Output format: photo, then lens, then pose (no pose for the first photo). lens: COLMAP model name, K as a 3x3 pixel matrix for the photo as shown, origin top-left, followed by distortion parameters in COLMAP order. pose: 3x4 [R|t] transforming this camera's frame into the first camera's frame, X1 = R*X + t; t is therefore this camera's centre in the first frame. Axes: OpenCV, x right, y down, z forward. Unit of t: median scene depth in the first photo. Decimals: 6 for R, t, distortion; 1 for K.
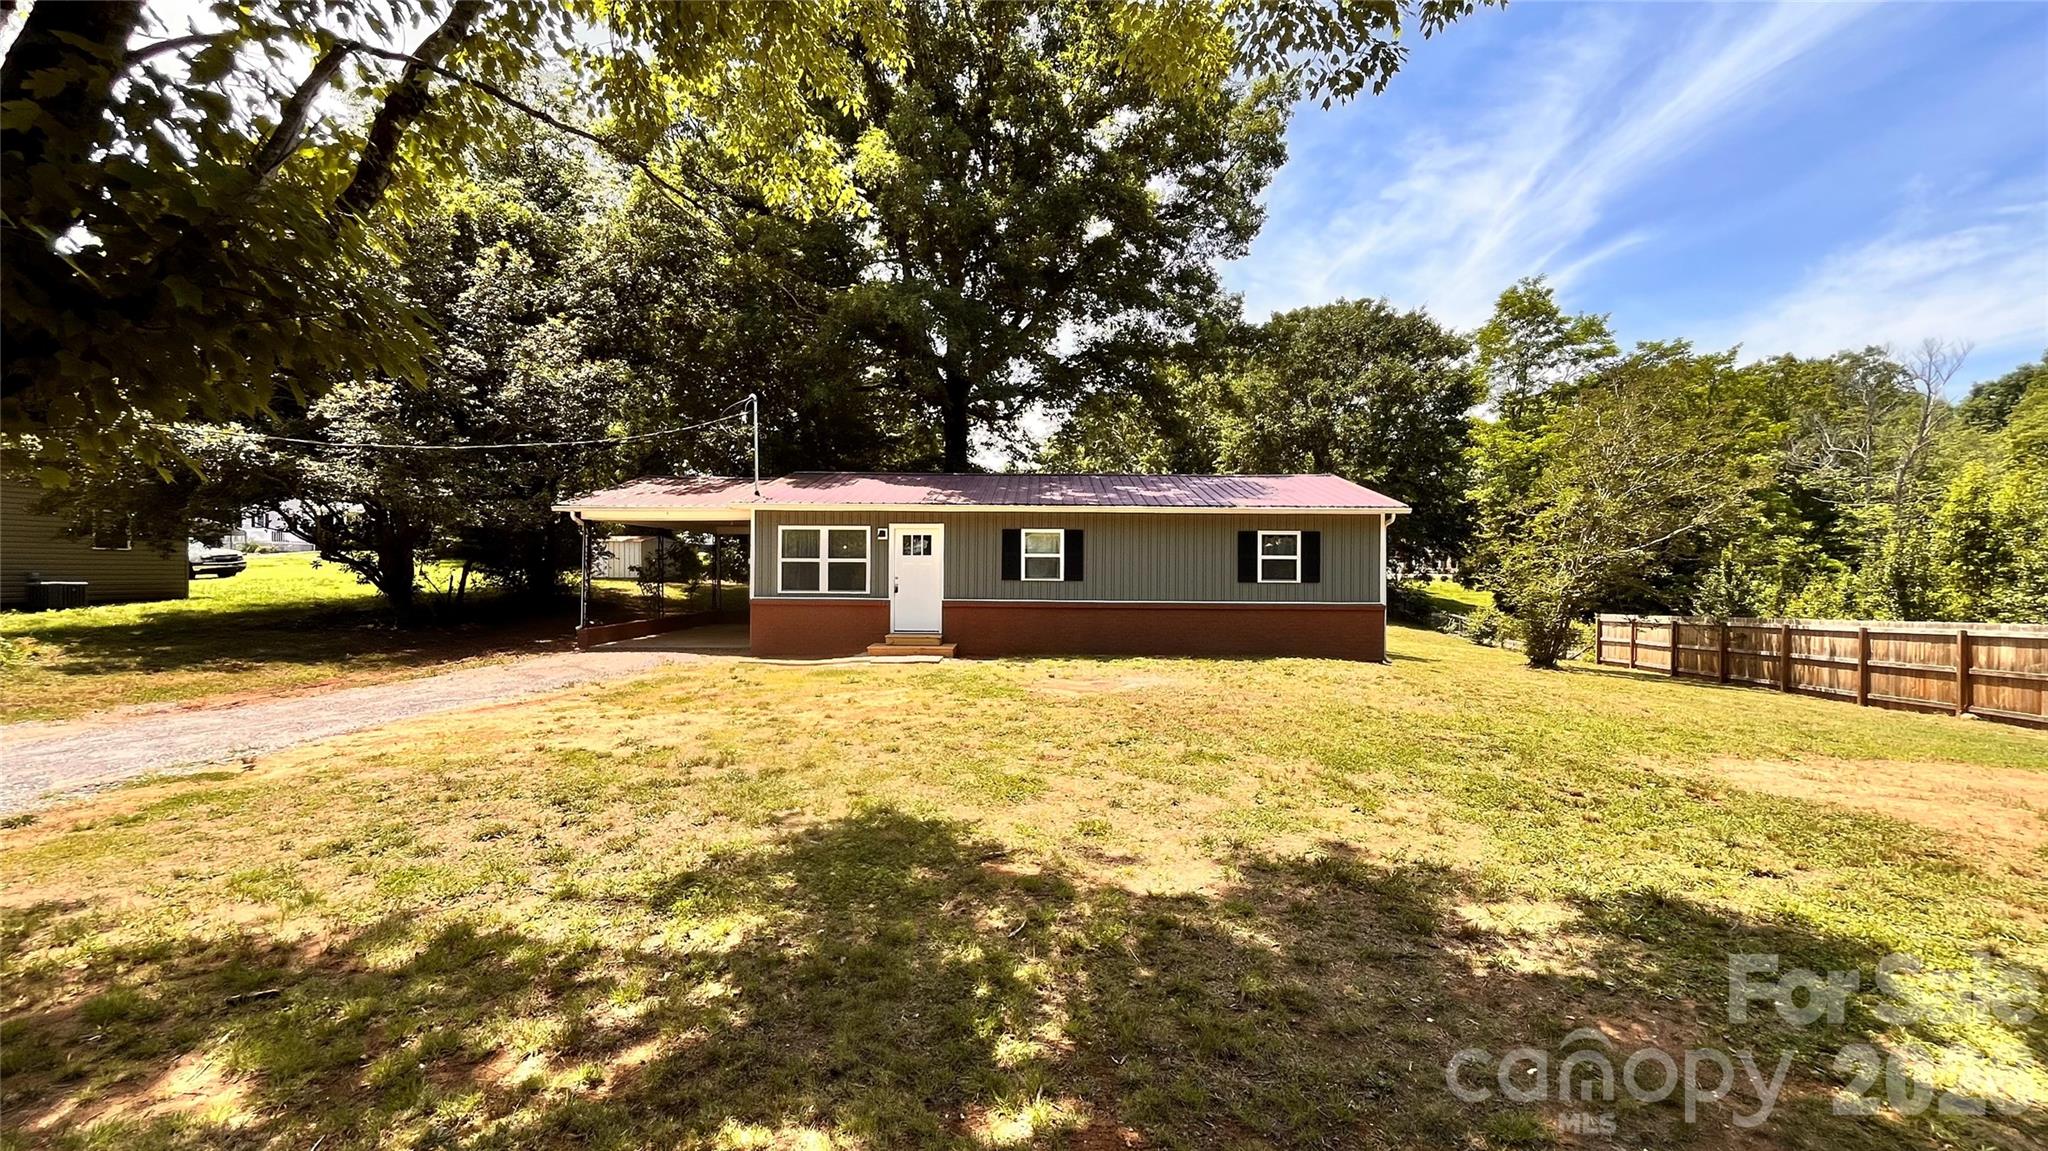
lens RADIAL K [[831.9, 0, 1020.7], [0, 831.9, 578.7], [0, 0, 1]] dist [-0.004343, 0.000850]
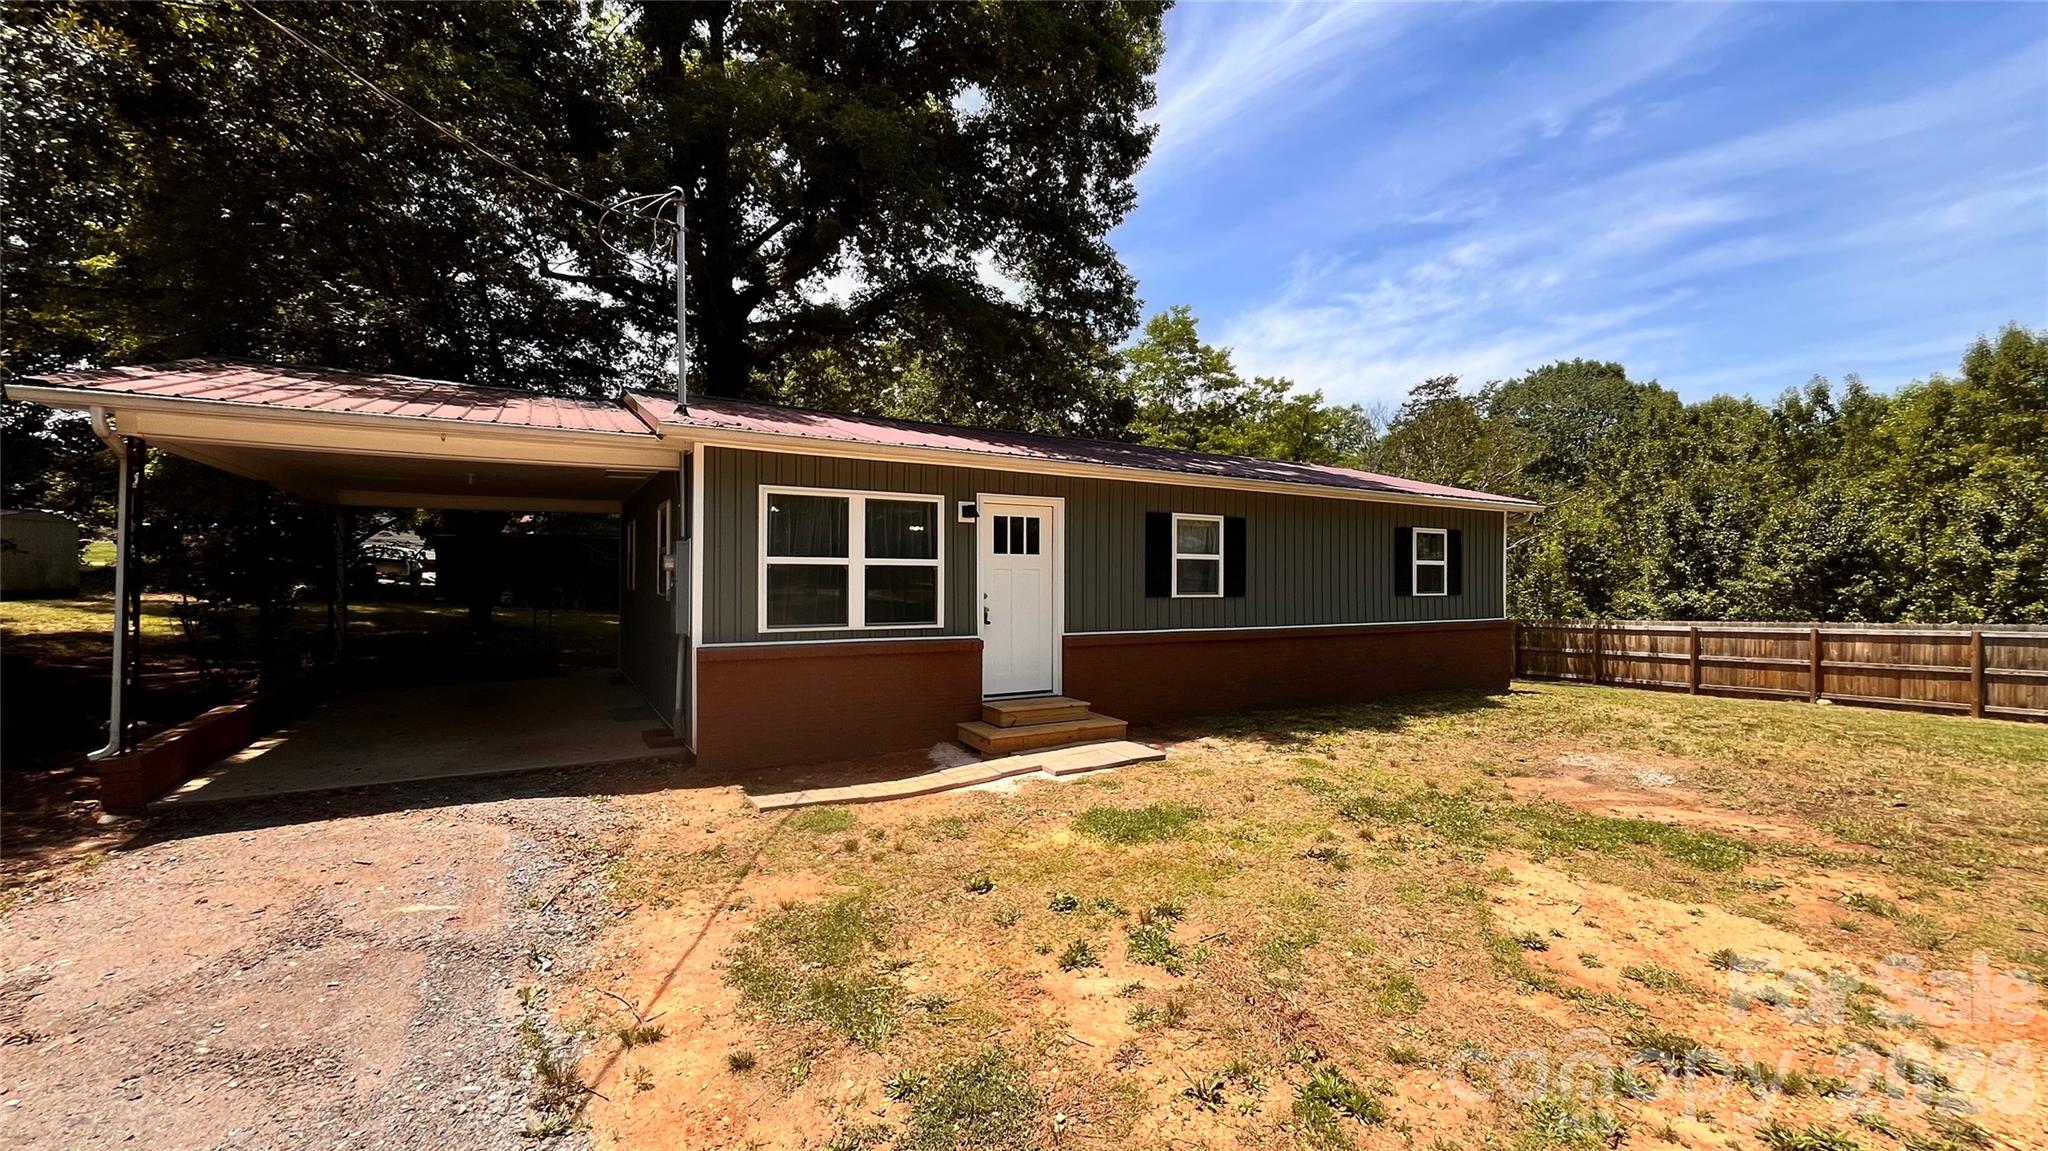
lens RADIAL K [[831.9, 0, 1017.0], [0, 831.9, 578.5], [0, 0, 1]] dist [-0.004343, 0.000850]
pose [[0.848033, -0.002435, 0.529937, -0.413195], [0.004344, 0.999988, -0.002357, -0.010953], [-0.529925, 0.004300, 0.848034, 0.541006]]
